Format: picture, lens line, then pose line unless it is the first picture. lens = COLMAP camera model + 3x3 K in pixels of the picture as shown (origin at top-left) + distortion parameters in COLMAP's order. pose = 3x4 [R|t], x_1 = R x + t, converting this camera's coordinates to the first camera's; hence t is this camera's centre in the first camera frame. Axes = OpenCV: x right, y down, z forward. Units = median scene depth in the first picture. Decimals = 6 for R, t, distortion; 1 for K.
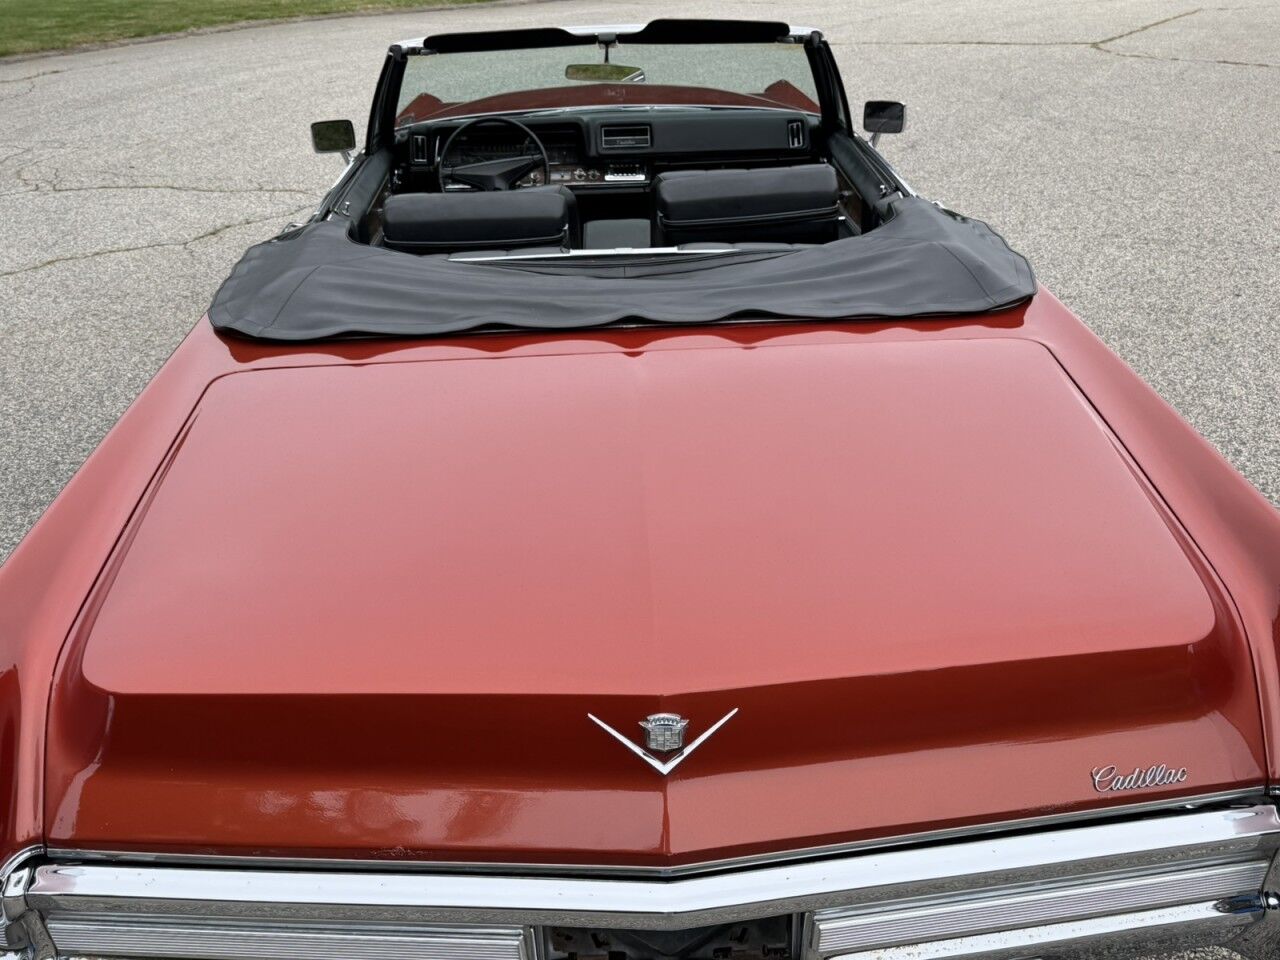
lens RADIAL K [[1321.3, 0, 655.6], [0, 1321.3, 481.3], [0, 0, 1]] dist [0.086244, -0.164453]
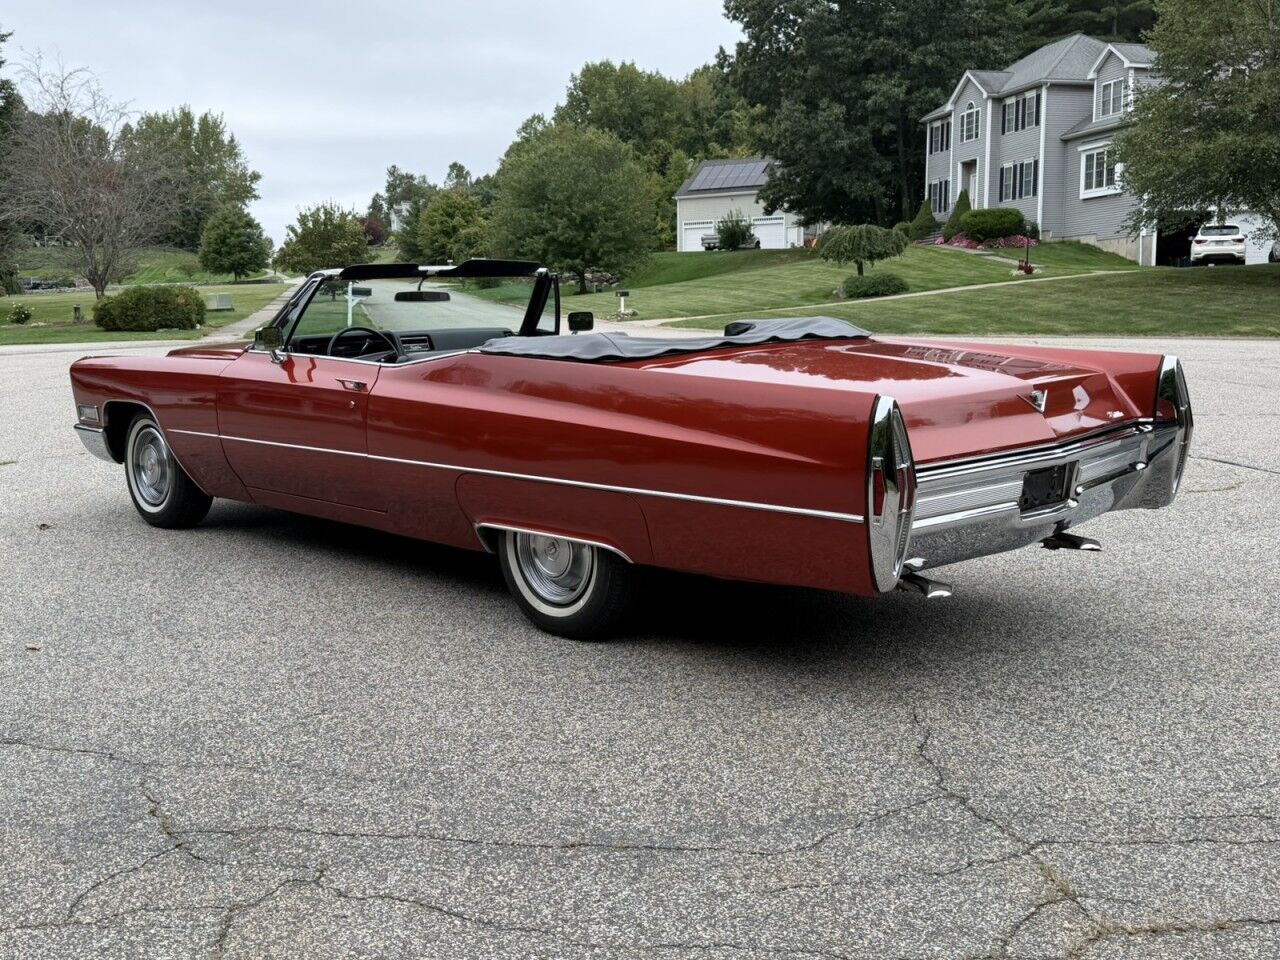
lens RADIAL K [[1306.5, 0, 634.2], [0, 1306.5, 483.5], [0, 0, 1]] dist [0.177234, -0.379651]
pose [[0.751427, -0.097004, 0.652647, -0.571955], [0.275002, 0.945171, -0.176143, 0.144860], [-0.599776, 0.311837, 0.736903, -0.106337]]
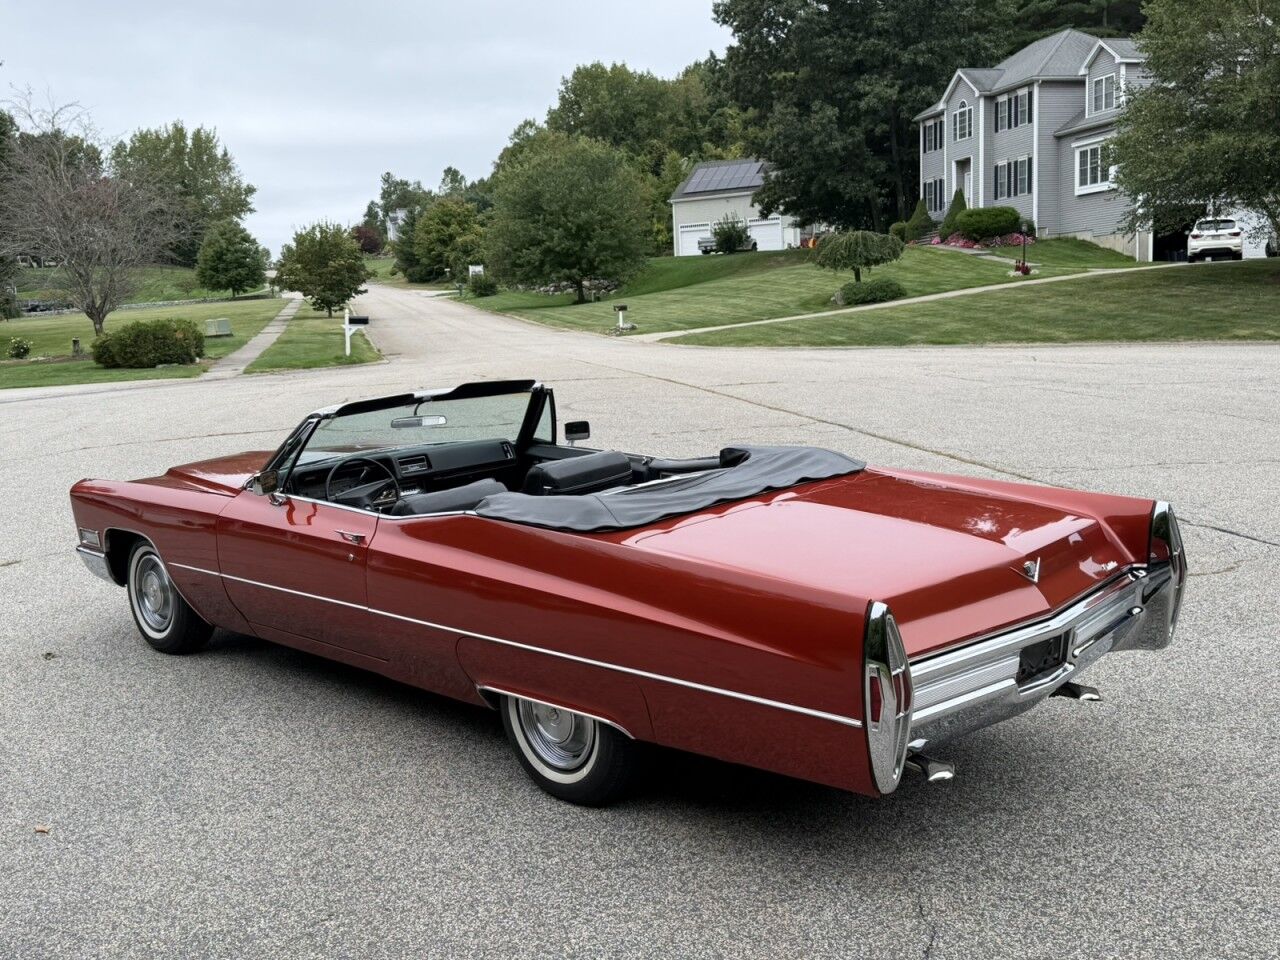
lens RADIAL K [[1307.1, 0, 639.2], [0, 1307.1, 486.5], [0, 0, 1]] dist [0.173850, -0.371194]
pose [[0.747769, -0.123662, 0.652342, -0.561722], [0.305136, 0.936606, -0.172223, 0.061444], [-0.589690, 0.327836, 0.738099, -0.141185]]
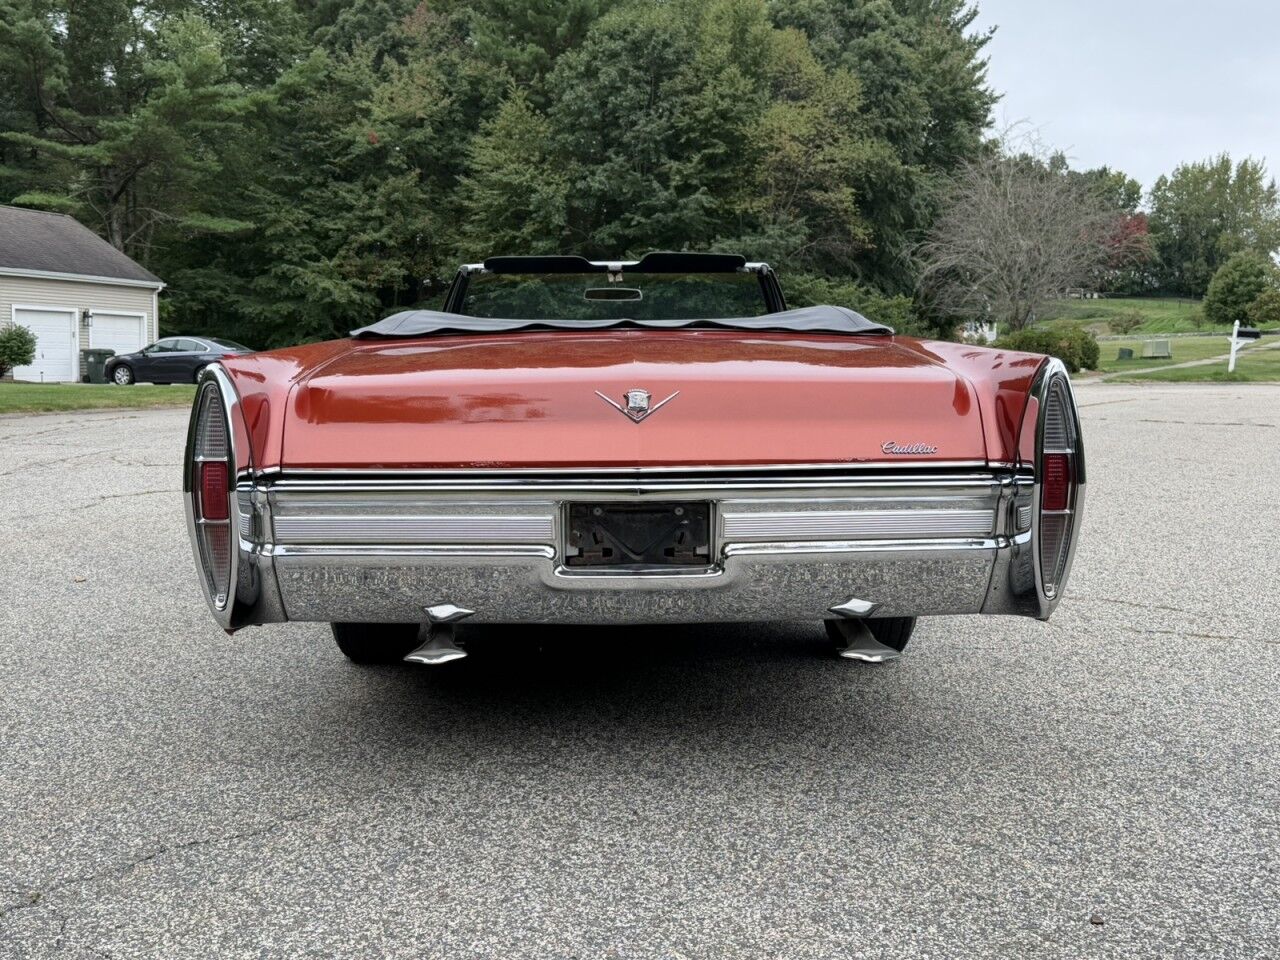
lens RADIAL K [[1305.4, 0, 645.1], [0, 1305.4, 485.8], [0, 0, 1]] dist [0.175002, -0.360255]
pose [[0.999751, 0.020118, -0.009618, 0.008645], [-0.022099, 0.951415, -0.307117, 0.202468], [0.002972, 0.307253, 0.951623, -0.157038]]
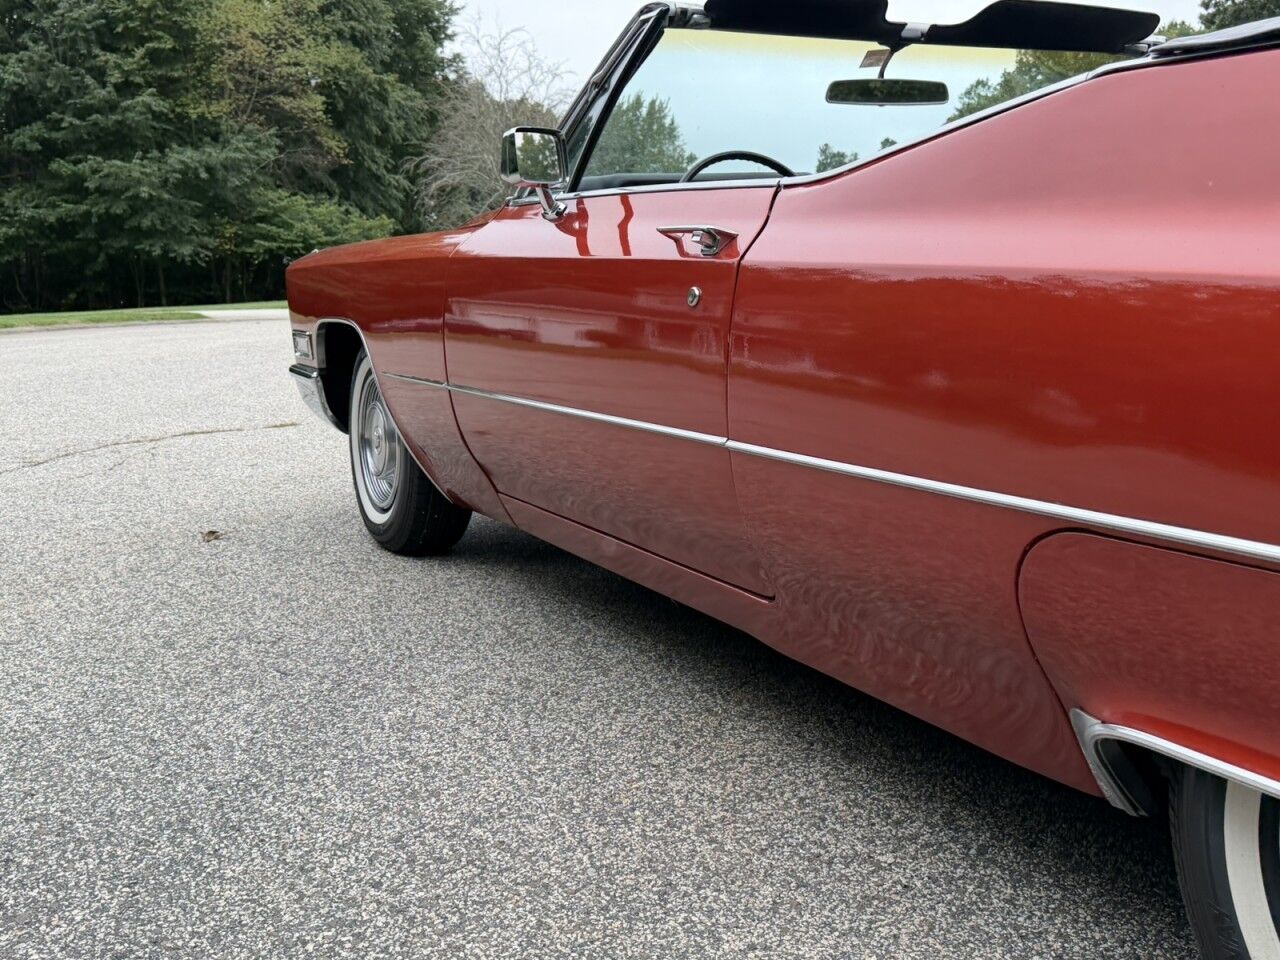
lens RADIAL K [[1326.7, 0, 617.1], [0, 1326.7, 456.1], [0, 0, 1]] dist [0.168734, -0.279860]
pose [[0.923332, -0.051827, 0.380490, -0.300380], [0.157298, 0.954954, -0.251637, 0.013161], [-0.350309, 0.292194, 0.889891, 0.329481]]
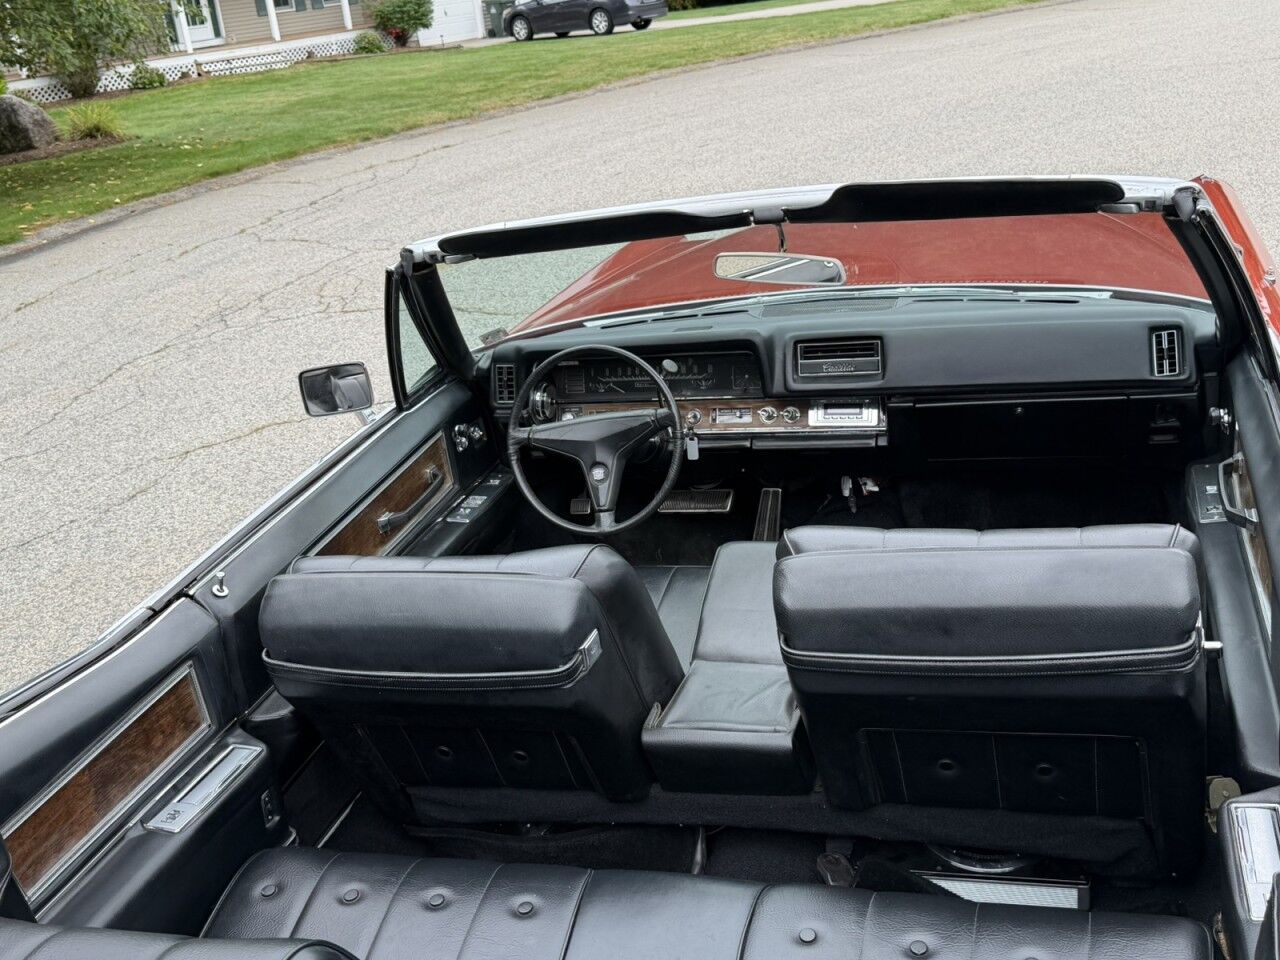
lens RADIAL K [[1307.1, 0, 639.2], [0, 1307.1, 486.5], [0, 0, 1]] dist [0.173850, -0.371194]
pose [[0.935534, 0.036131, -0.351385, 0.070759], [-0.037043, 0.999305, 0.004130, -0.147551], [0.351290, 0.009152, 0.936222, 0.319261]]
